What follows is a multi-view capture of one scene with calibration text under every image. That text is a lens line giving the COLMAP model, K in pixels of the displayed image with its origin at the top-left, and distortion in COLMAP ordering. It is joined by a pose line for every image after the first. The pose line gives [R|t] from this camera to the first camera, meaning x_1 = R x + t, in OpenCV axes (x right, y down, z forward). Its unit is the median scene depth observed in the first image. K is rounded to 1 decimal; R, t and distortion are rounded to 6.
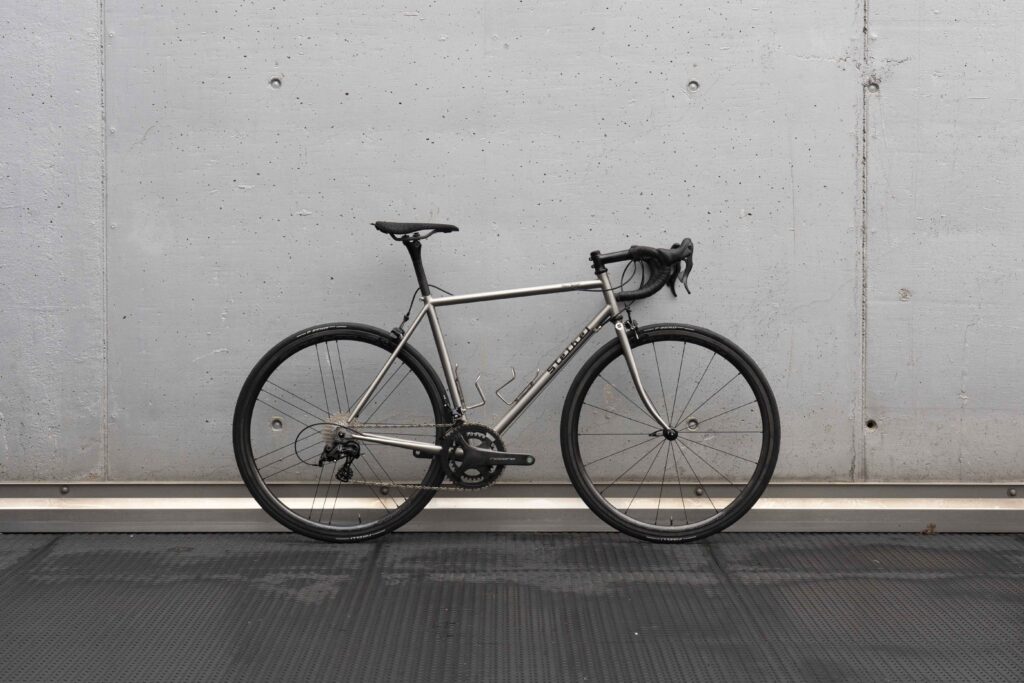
lens RADIAL K [[2157.1, 0, 528.6], [0, 2157.1, 337.4], [0, 0, 1]] dist [0.056203, 0.000000]
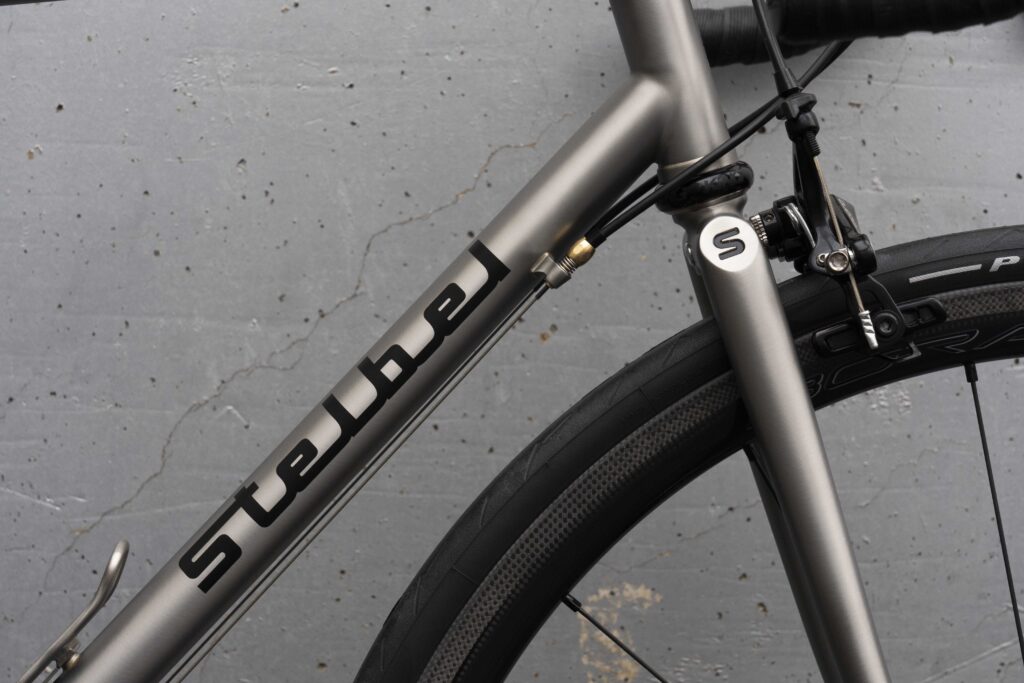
lens RADIAL K [[2635.8, 0, 513.0], [0, 2635.8, 339.8], [0, 0, 1]] dist [0.152071, 0.000000]
pose [[0.998721, 0.014592, 0.048405, 0.021042], [-0.017892, 0.997494, 0.068456, -0.010056], [-0.047285, -0.069235, 0.996479, 0.836238]]
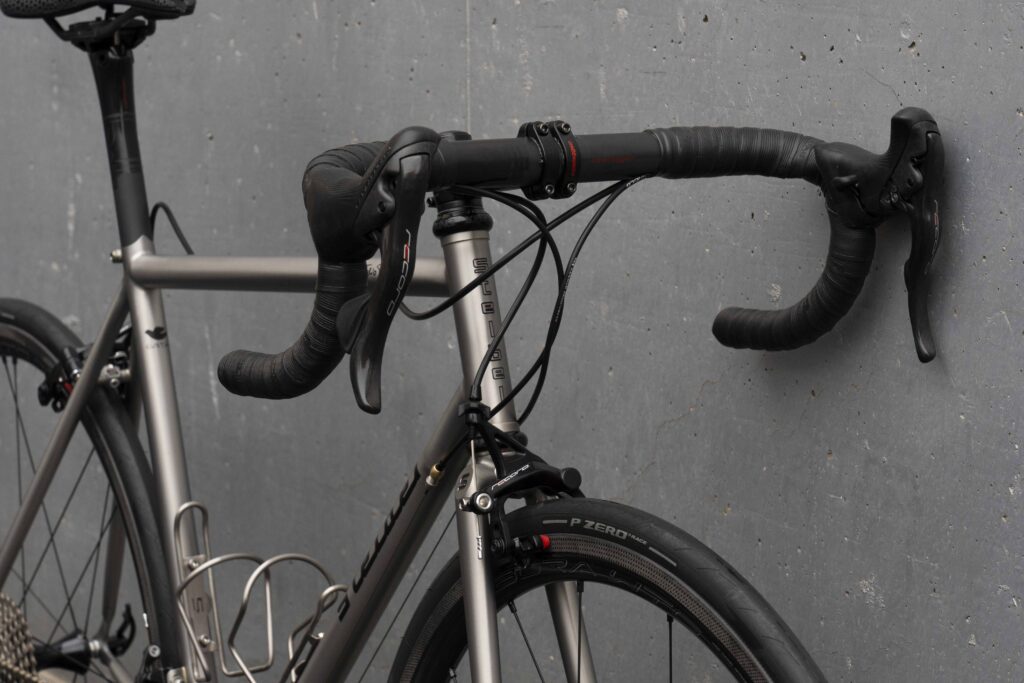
lens RADIAL K [[3036.4, 0, 513.7], [0, 3036.4, 337.0], [0, 0, 1]] dist [0.065425, 0.000000]
pose [[0.519827, 0.139761, -0.842761, 0.305788], [-0.014784, 0.987850, 0.154704, -0.068367], [0.854144, -0.067960, 0.515577, 0.840112]]
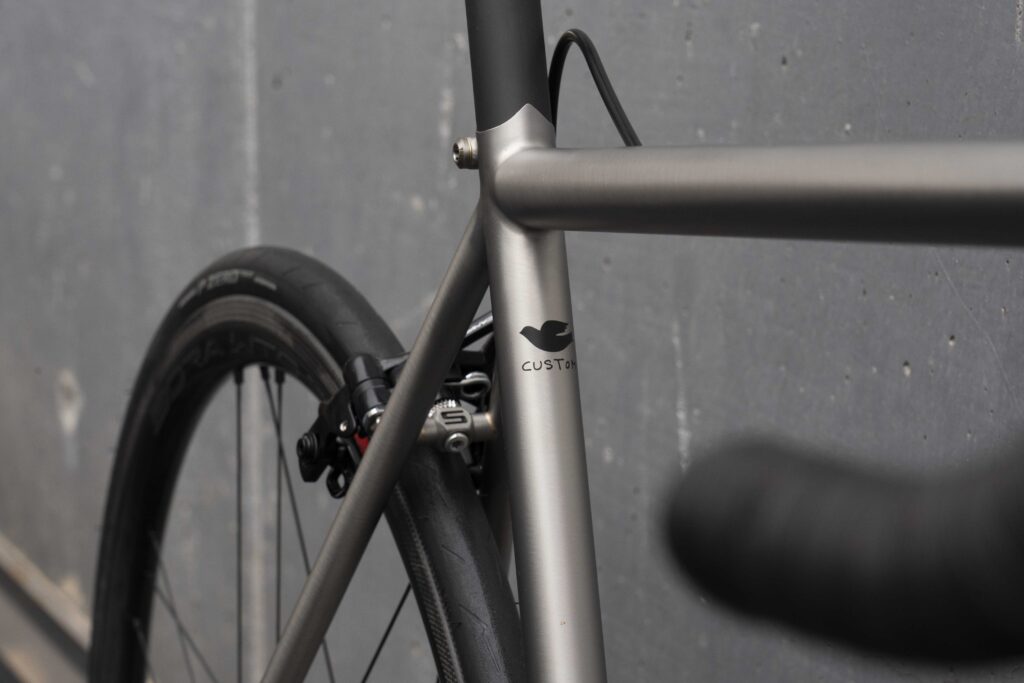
lens RADIAL K [[3036.4, 0, 512.5], [0, 3036.4, 337.7], [0, 0, 1]] dist [0.065425, 0.000000]
pose [[0.369893, 0.162360, -0.914778, 0.106506], [-0.034188, 0.986324, 0.161234, -0.034774], [0.928445, -0.028365, 0.370385, 0.937667]]
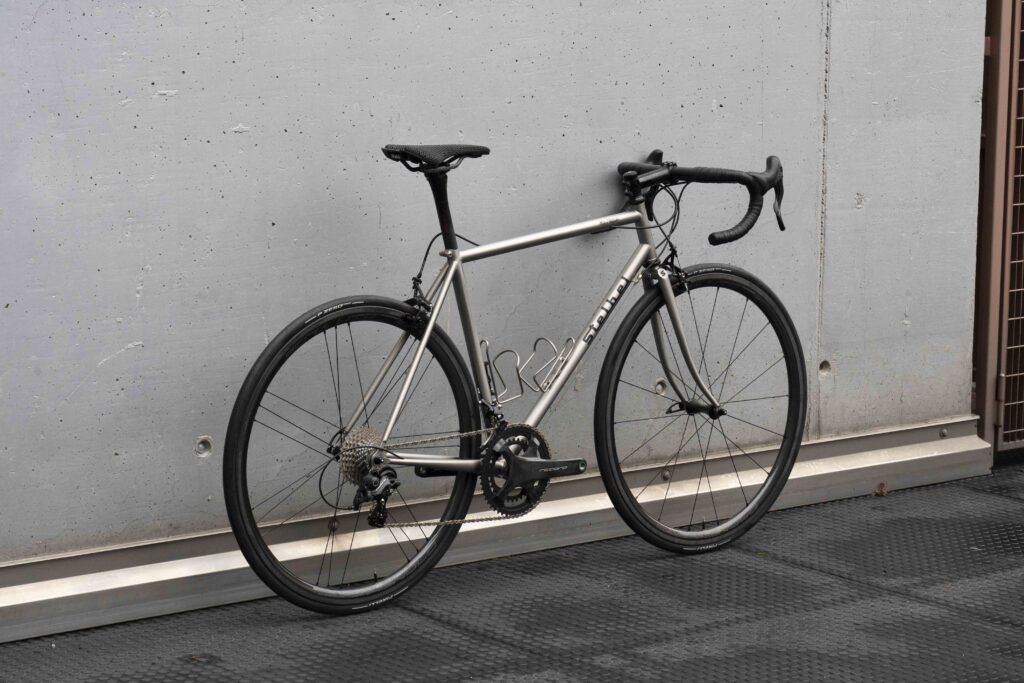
lens RADIAL K [[3036.4, 0, 506.7], [0, 3036.4, 345.0], [0, 0, 1]] dist [0.065425, 0.000000]
pose [[0.769603, -0.085671, 0.632749, -0.657721], [0.010270, 0.992491, 0.121887, -0.107947], [-0.638440, -0.087307, 0.764704, 0.234645]]
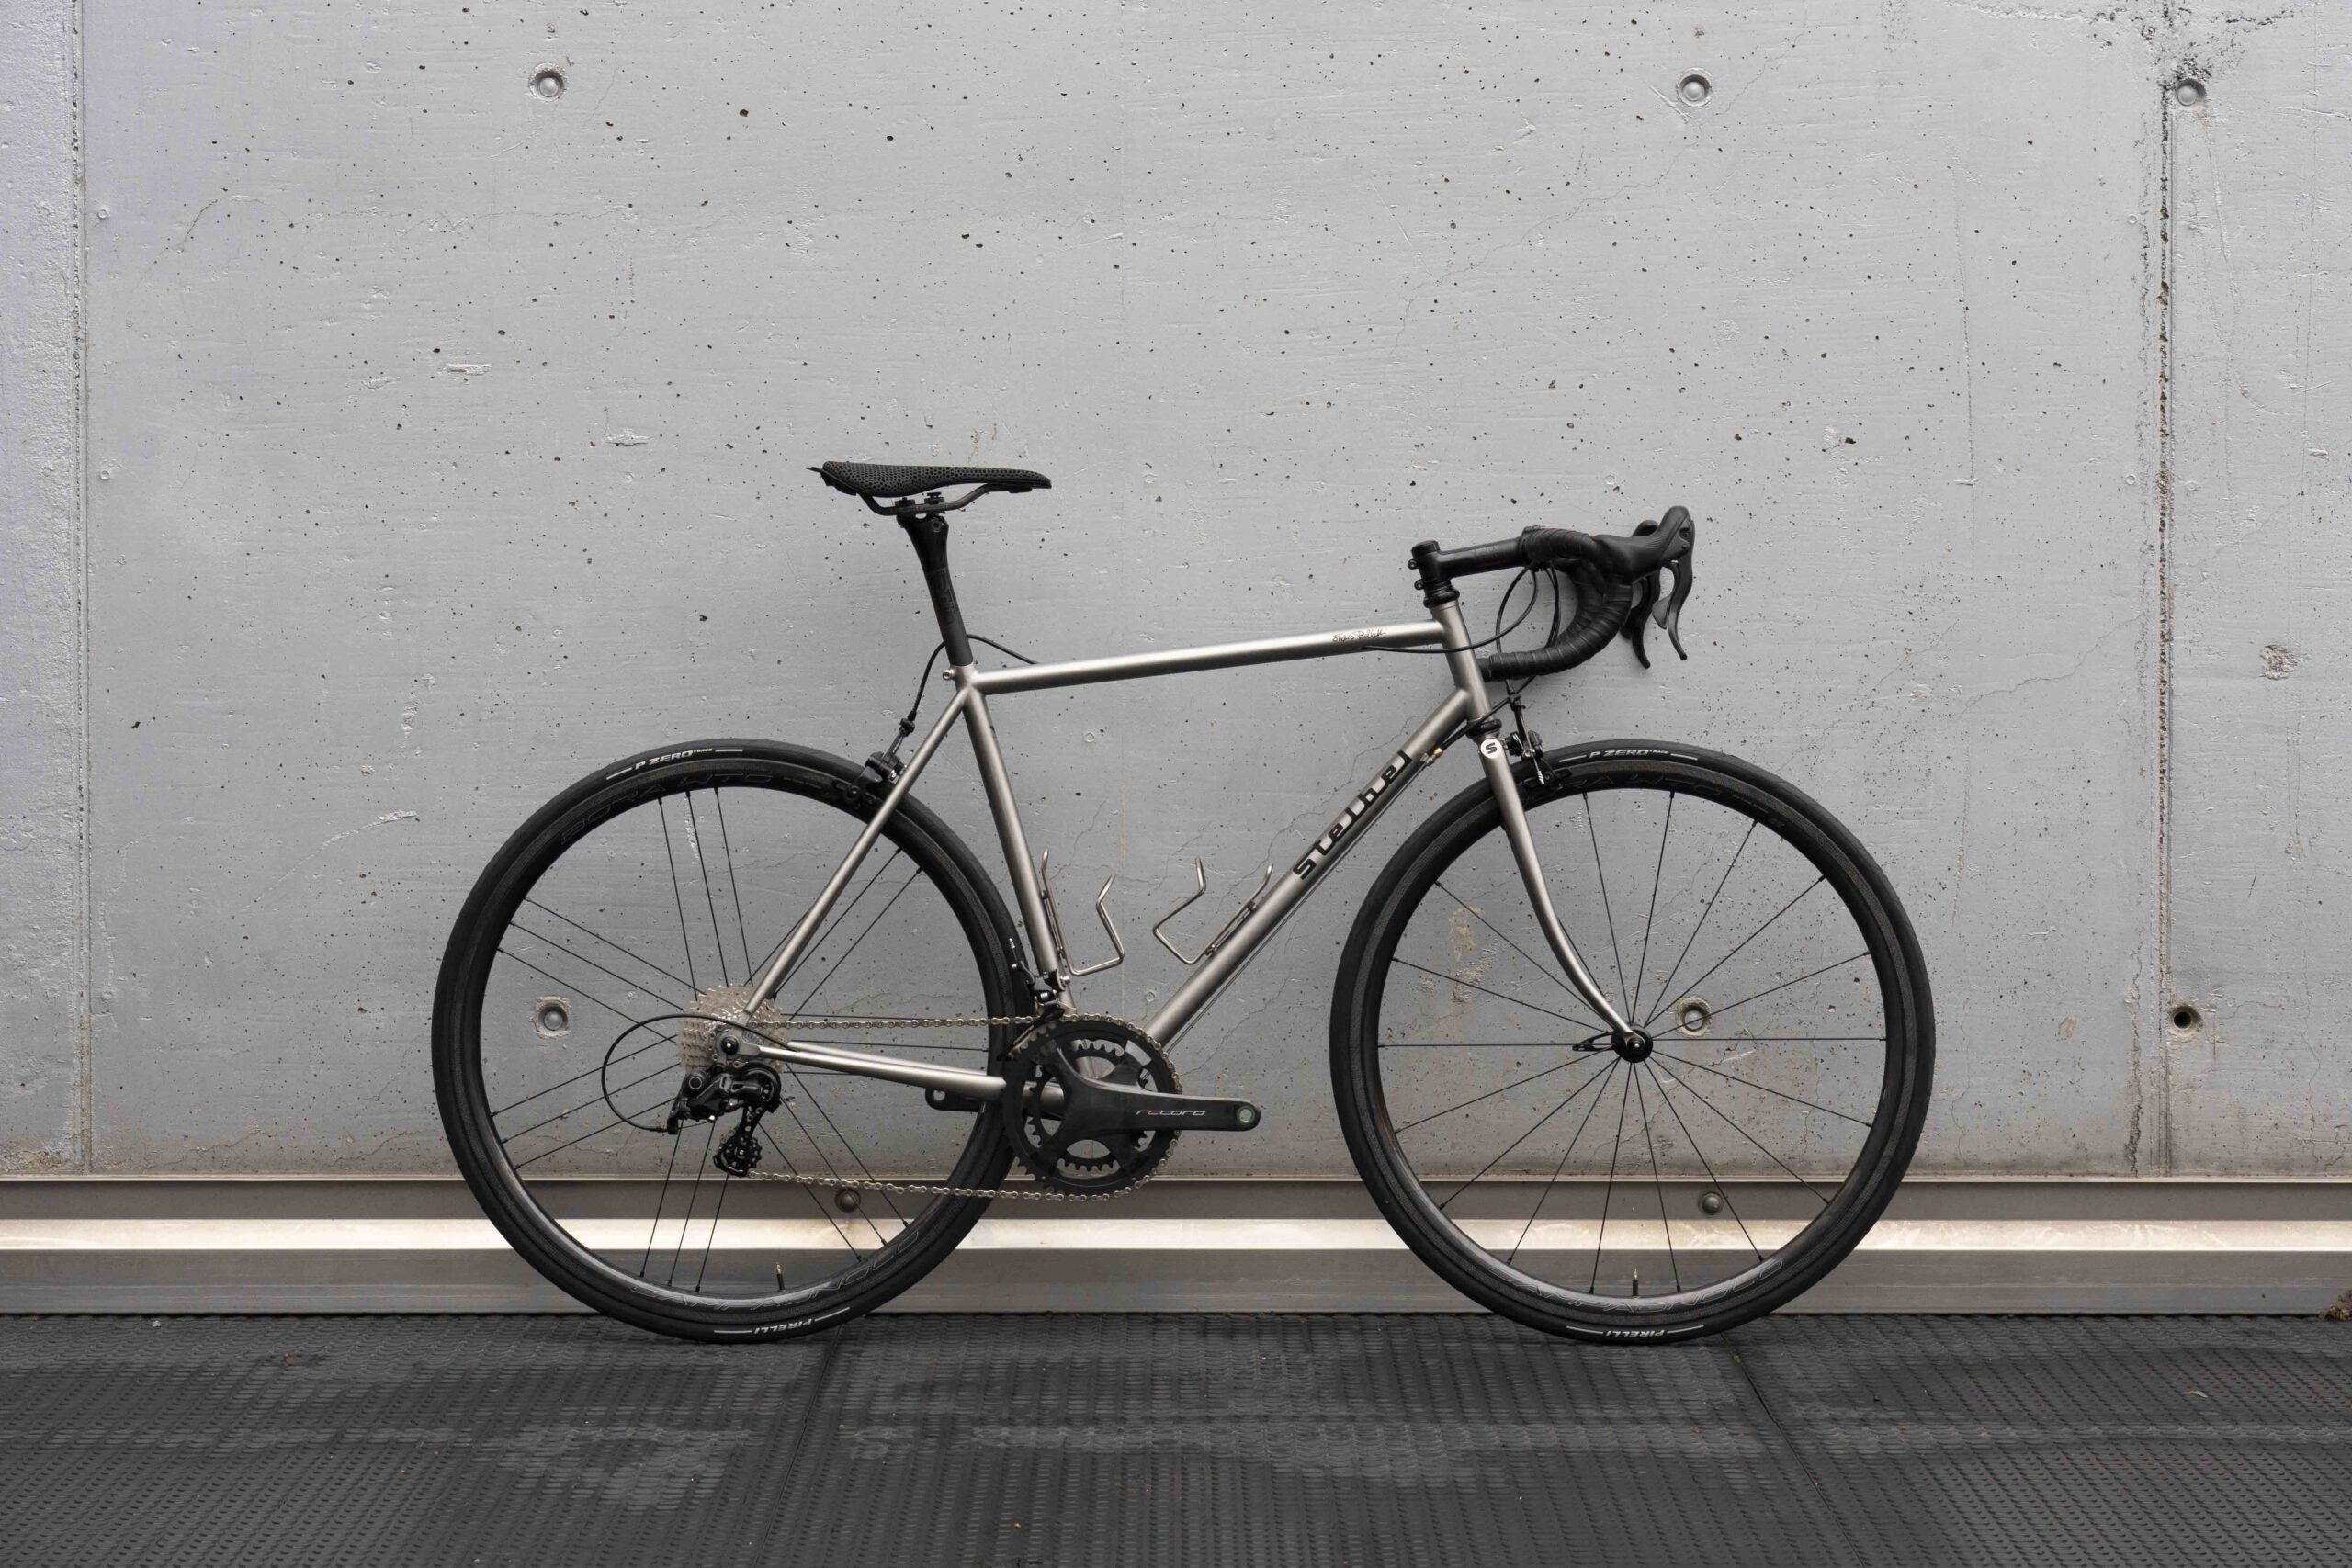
lens RADIAL K [[5951.9, 0, 1186.8], [0, 5951.9, 770.5], [0, 0, 1]] dist [0.050301, 0.000000]
pose [[0.999952, -0.000596, -0.009802, 0.000443], [0.000579, 0.999998, -0.001682, 0.000200], [0.009803, 0.001677, 0.999951, -0.005583]]
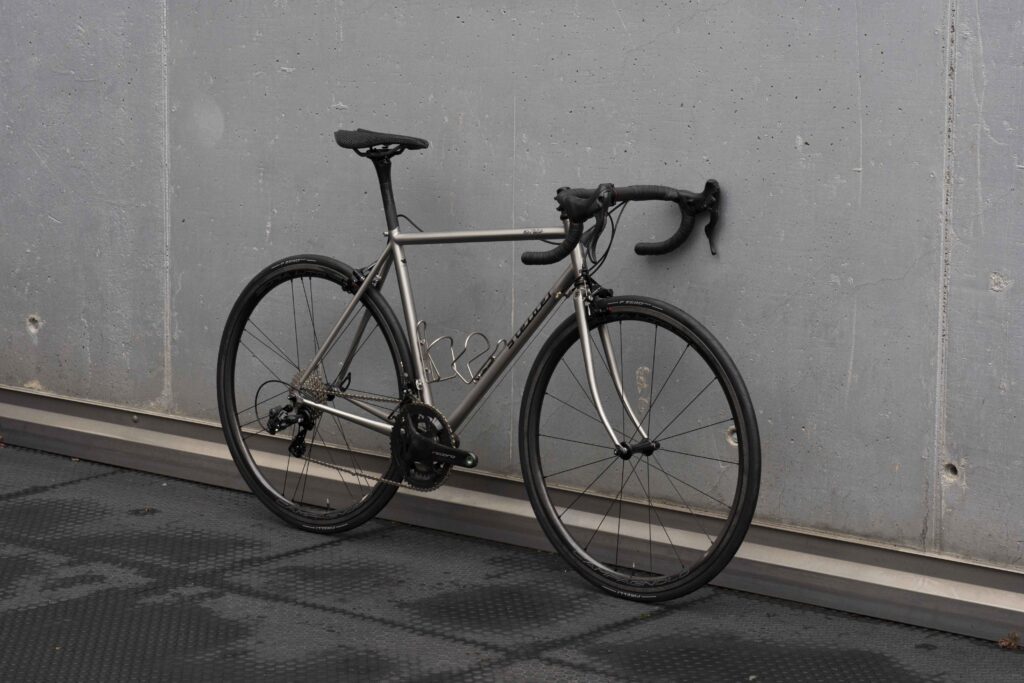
lens RADIAL K [[3036.4, 0, 513.7], [0, 3036.4, 339.5], [0, 0, 1]] dist [0.065425, 0.000000]
pose [[0.745346, 0.106193, -0.658166, 0.696329], [-0.034536, 0.992057, 0.120955, -0.112405], [0.665783, -0.067423, 0.743093, 0.226104]]
